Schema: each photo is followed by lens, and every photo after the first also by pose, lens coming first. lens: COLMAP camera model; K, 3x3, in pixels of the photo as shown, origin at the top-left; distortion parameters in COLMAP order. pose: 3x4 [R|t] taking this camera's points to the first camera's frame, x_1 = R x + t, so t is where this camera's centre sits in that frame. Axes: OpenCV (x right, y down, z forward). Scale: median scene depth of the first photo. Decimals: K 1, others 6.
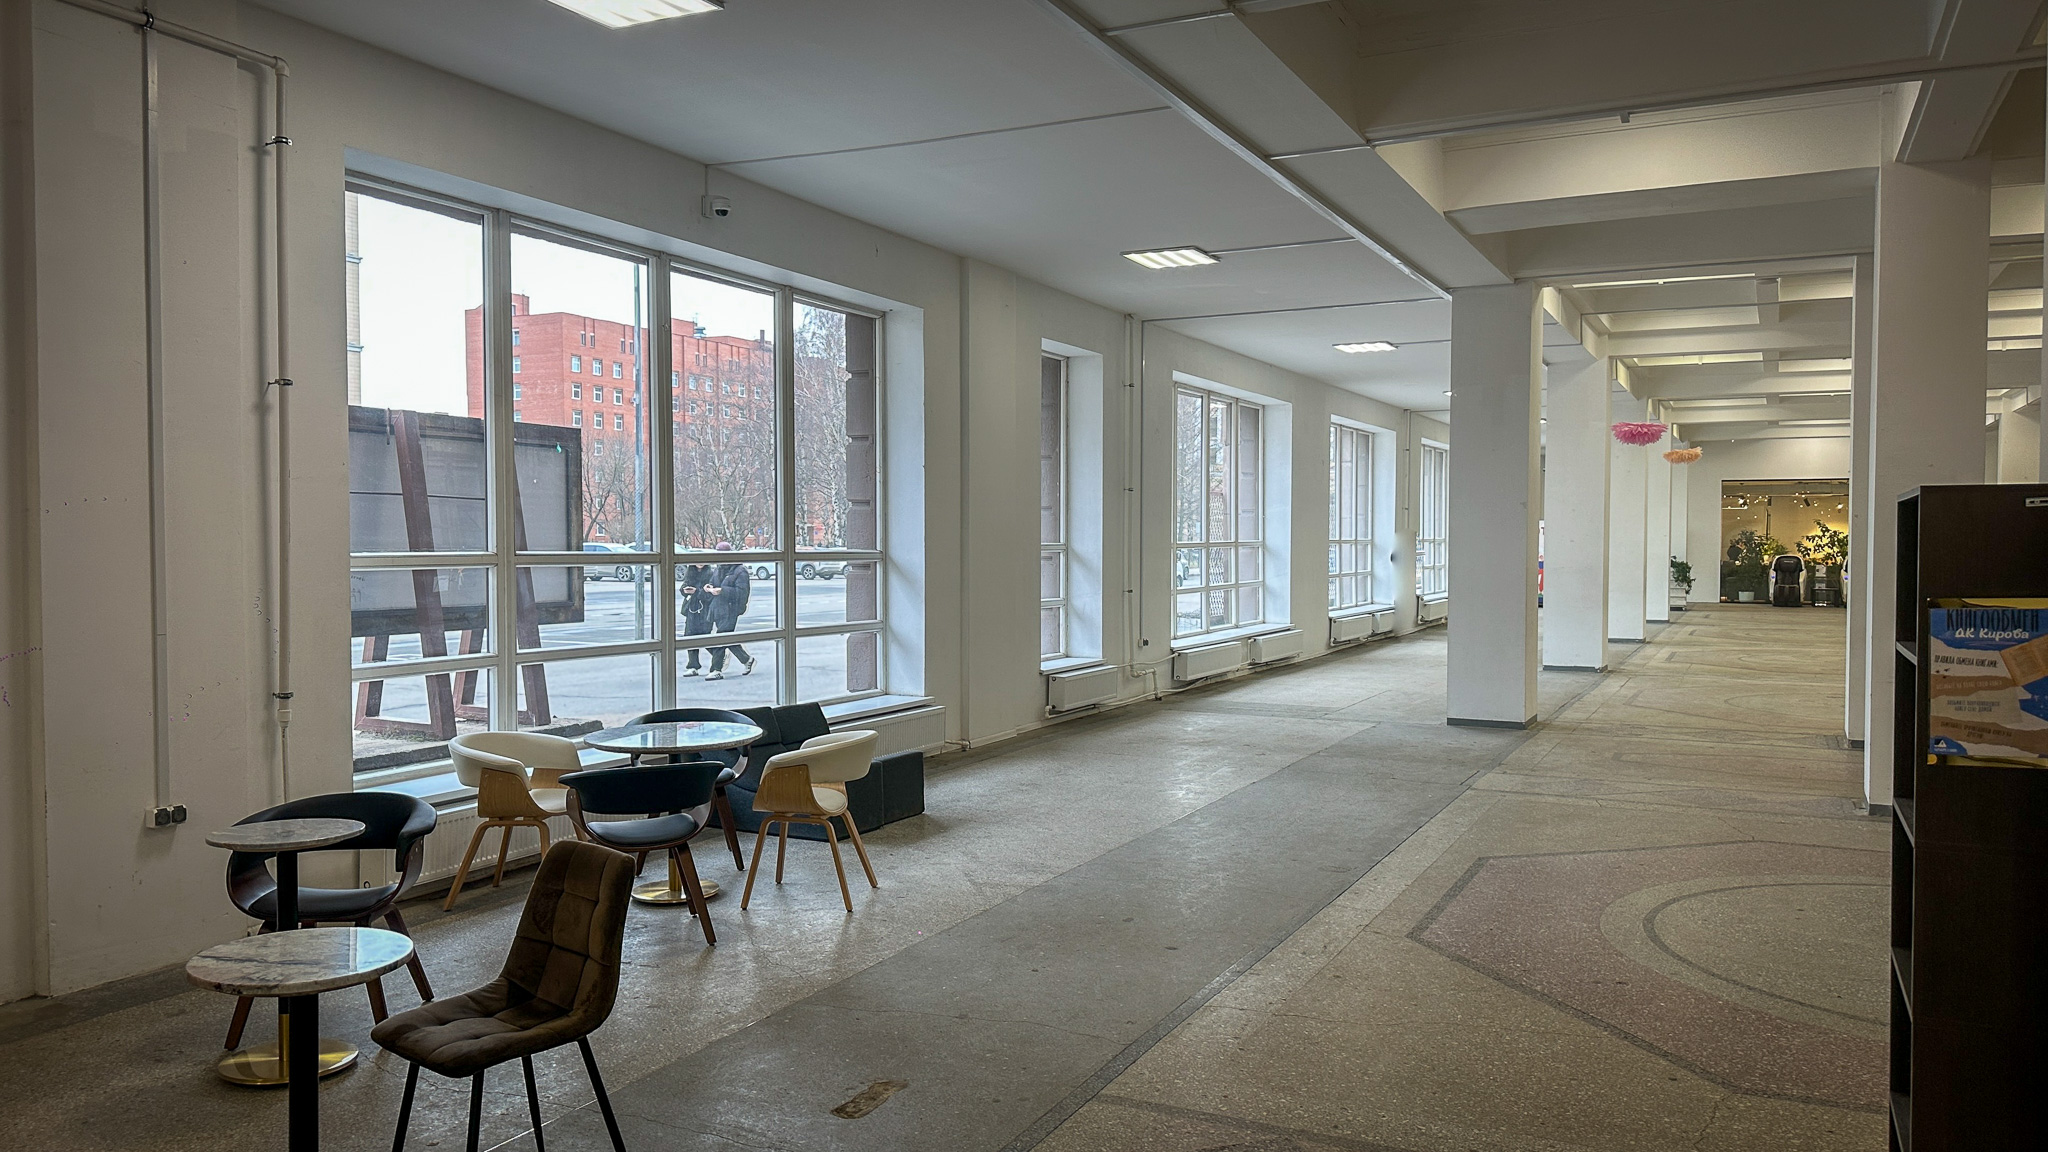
lens RADIAL K [[1432.8, 0, 1018.4], [0, 1432.8, 575.0], [0, 0, 1]] dist [0.003922, -0.009858]
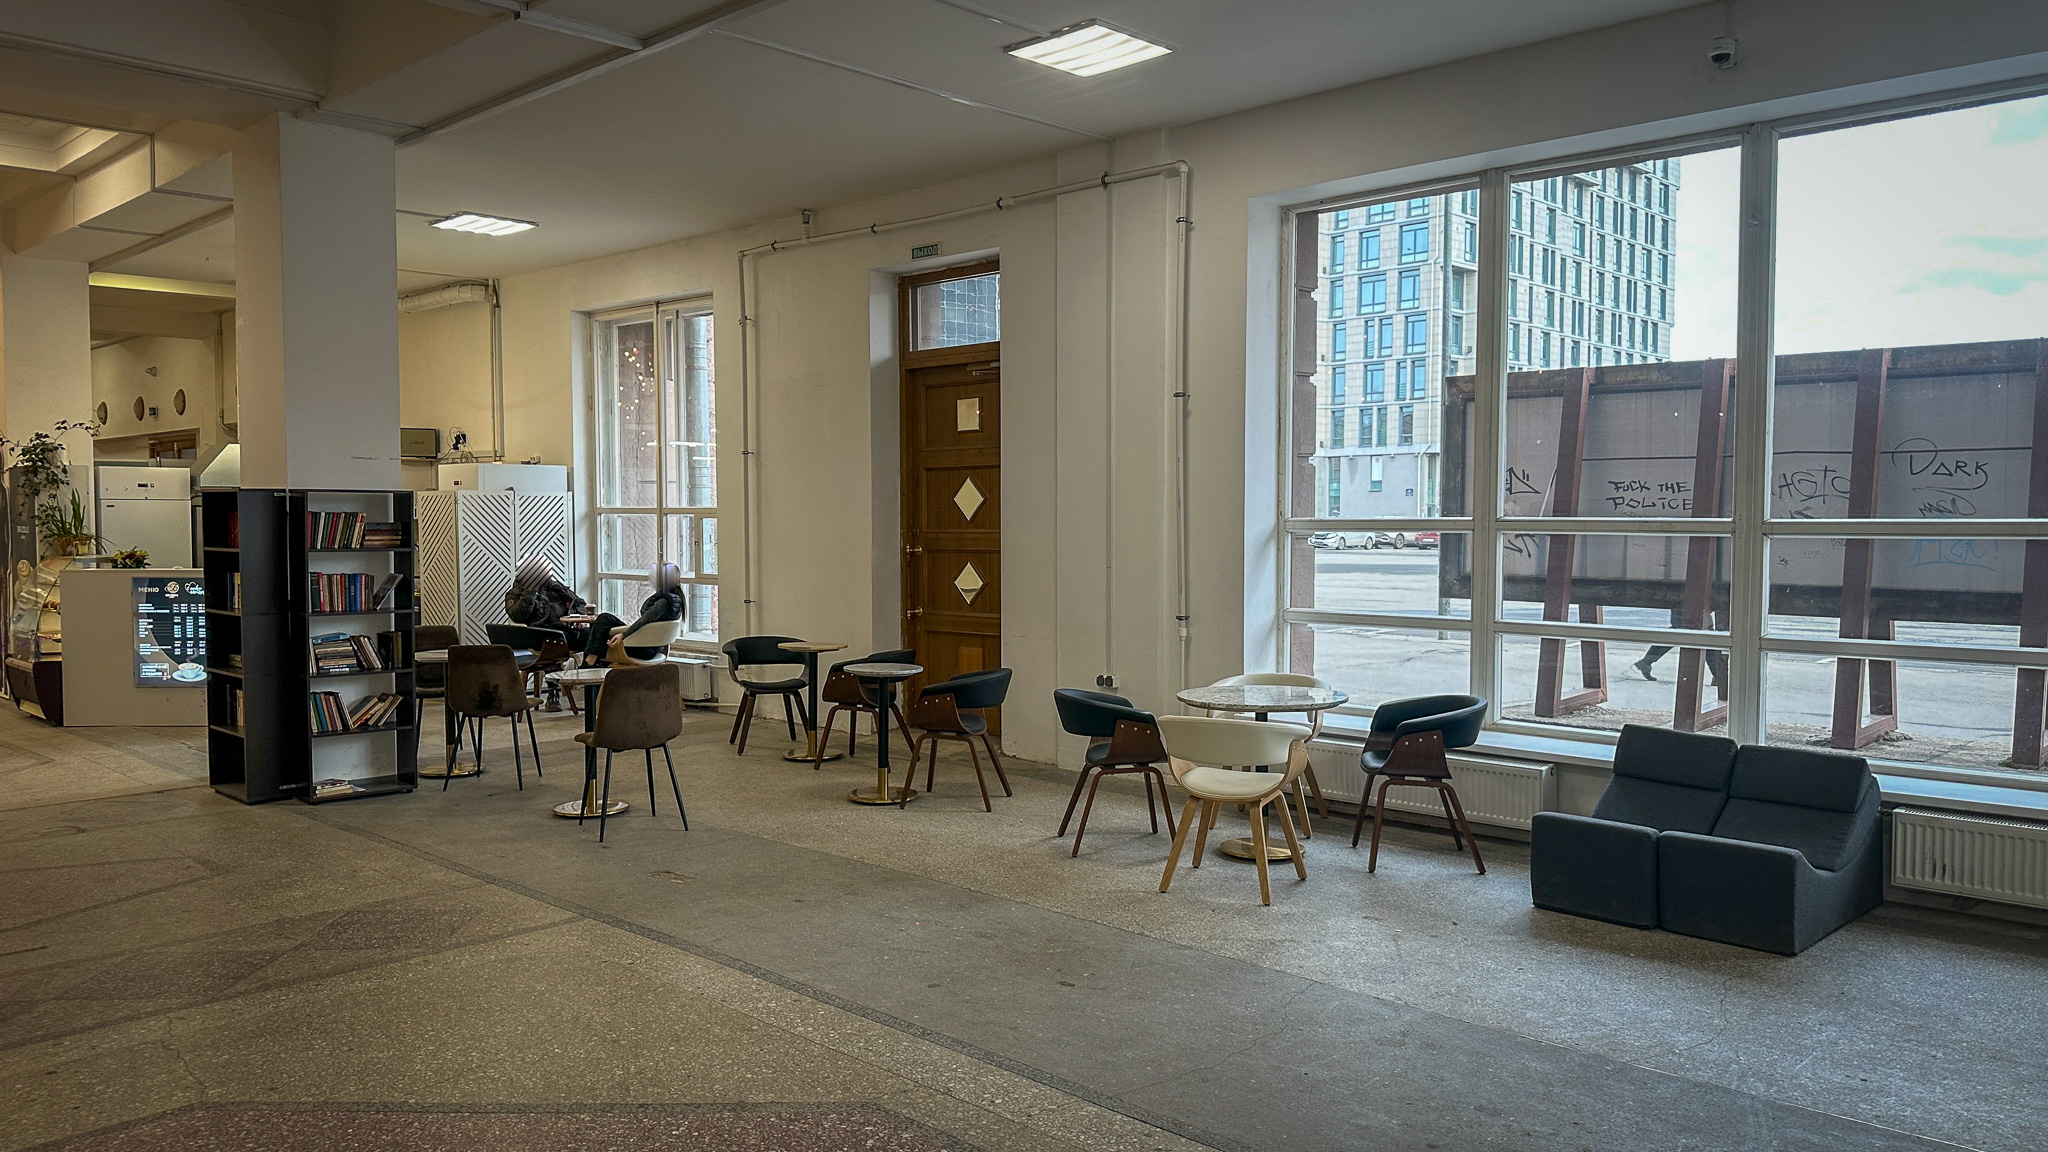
lens RADIAL K [[1432.8, 0, 979.4], [0, 1432.8, 593.4], [0, 0, 1]] dist [0.003922, -0.009858]
pose [[-0.263841, 0.055298, -0.962980, 0.983873], [-0.028483, 0.997473, 0.065082, -0.023438], [0.964145, 0.044600, -0.261600, 1.365826]]
